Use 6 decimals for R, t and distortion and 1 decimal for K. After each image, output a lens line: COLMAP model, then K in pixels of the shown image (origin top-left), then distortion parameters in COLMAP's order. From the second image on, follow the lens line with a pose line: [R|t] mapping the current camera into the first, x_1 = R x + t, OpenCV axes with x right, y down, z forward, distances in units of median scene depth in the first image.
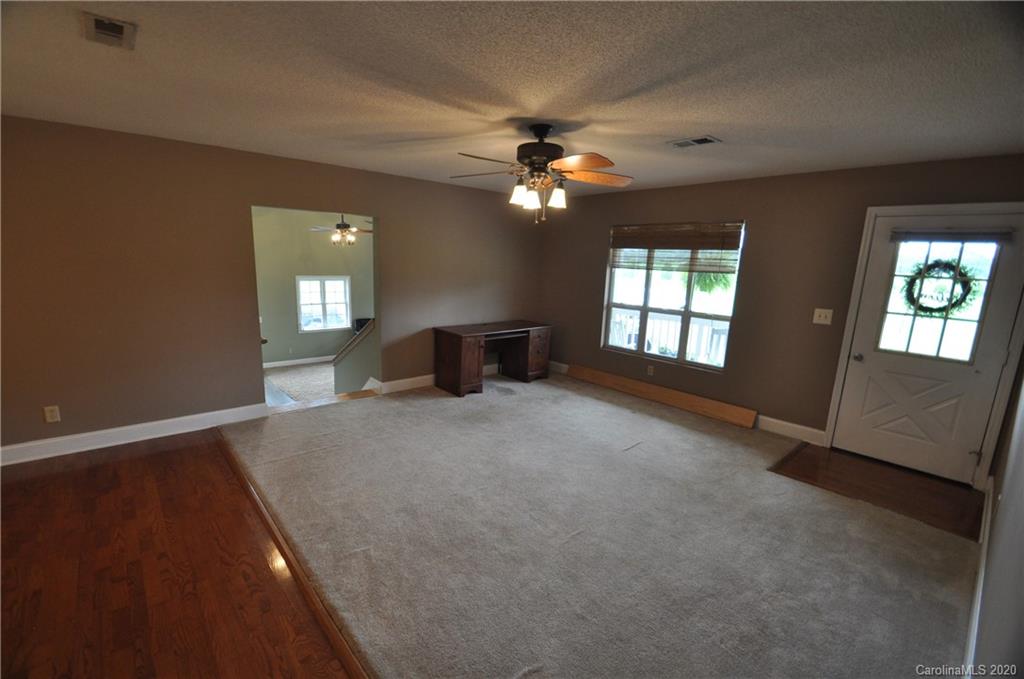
lens RADIAL K [[445.0, 0, 500.2], [0, 445.0, 348.9], [0, 0, 1]] dist [0.002440, -0.013267]
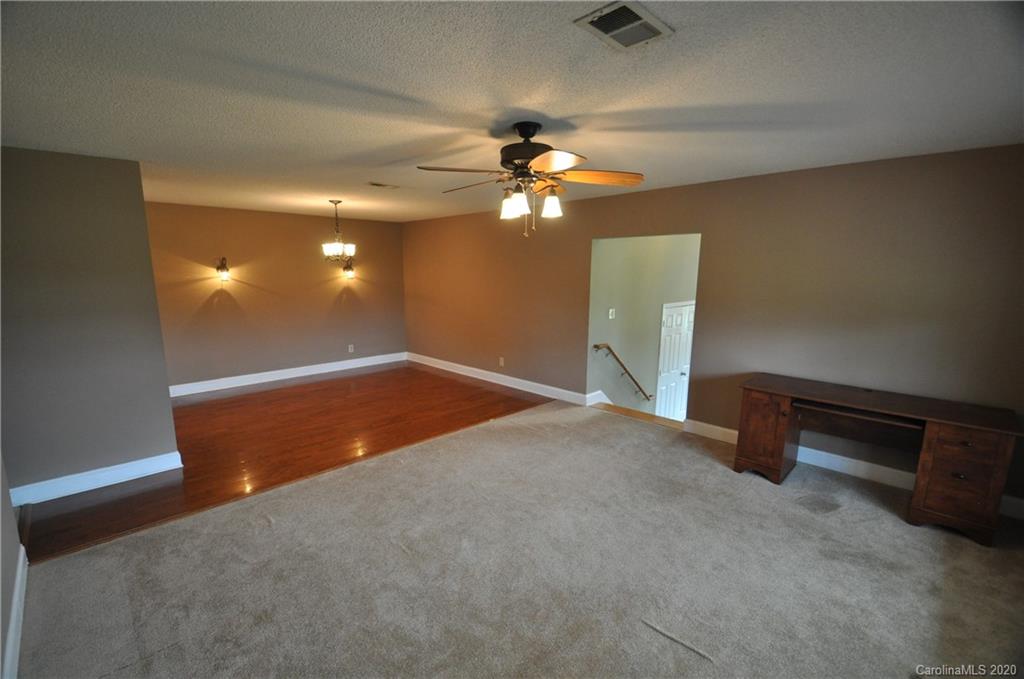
lens RADIAL K [[445.0, 0, 500.2], [0, 445.0, 348.9], [0, 0, 1]] dist [0.002440, -0.013267]
pose [[0.059657, 0.143245, -0.987888, 0.781414], [-0.199648, 0.971367, 0.128793, -0.135936], [0.978050, 0.189546, 0.086547, 0.737133]]
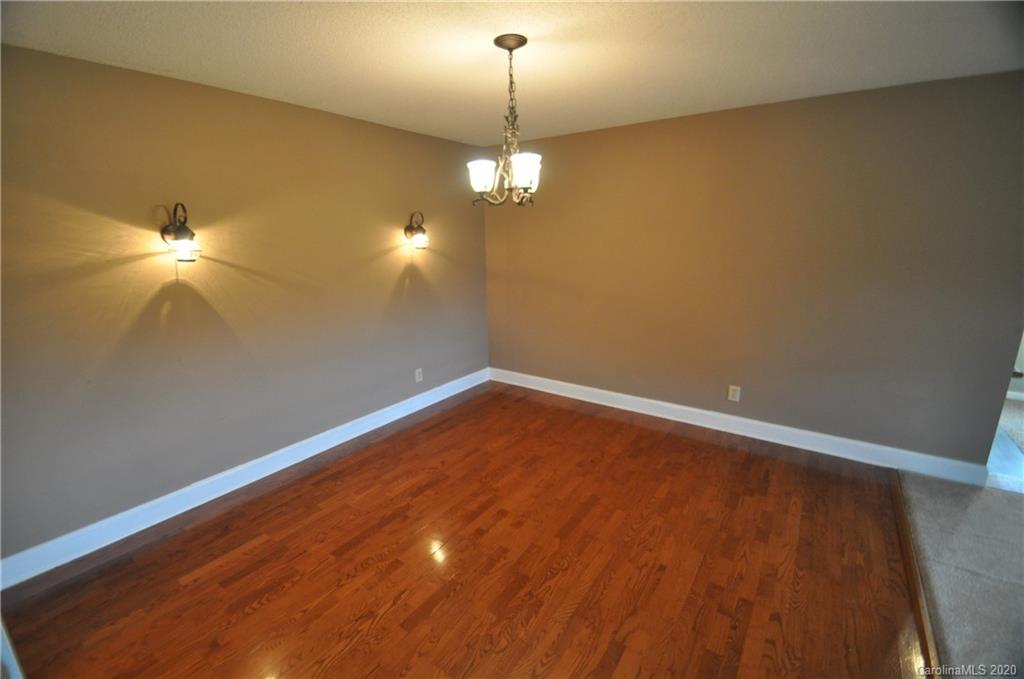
lens RADIAL K [[444.1, 0, 495.7], [0, 444.1, 356.4], [0, 0, 1]] dist [0.001049, -0.012435]
pose [[0.219700, 0.224780, -0.949319, -0.136545], [-0.171485, 0.966840, 0.189242, -0.037159], [0.960377, 0.121218, 0.250961, 0.153324]]
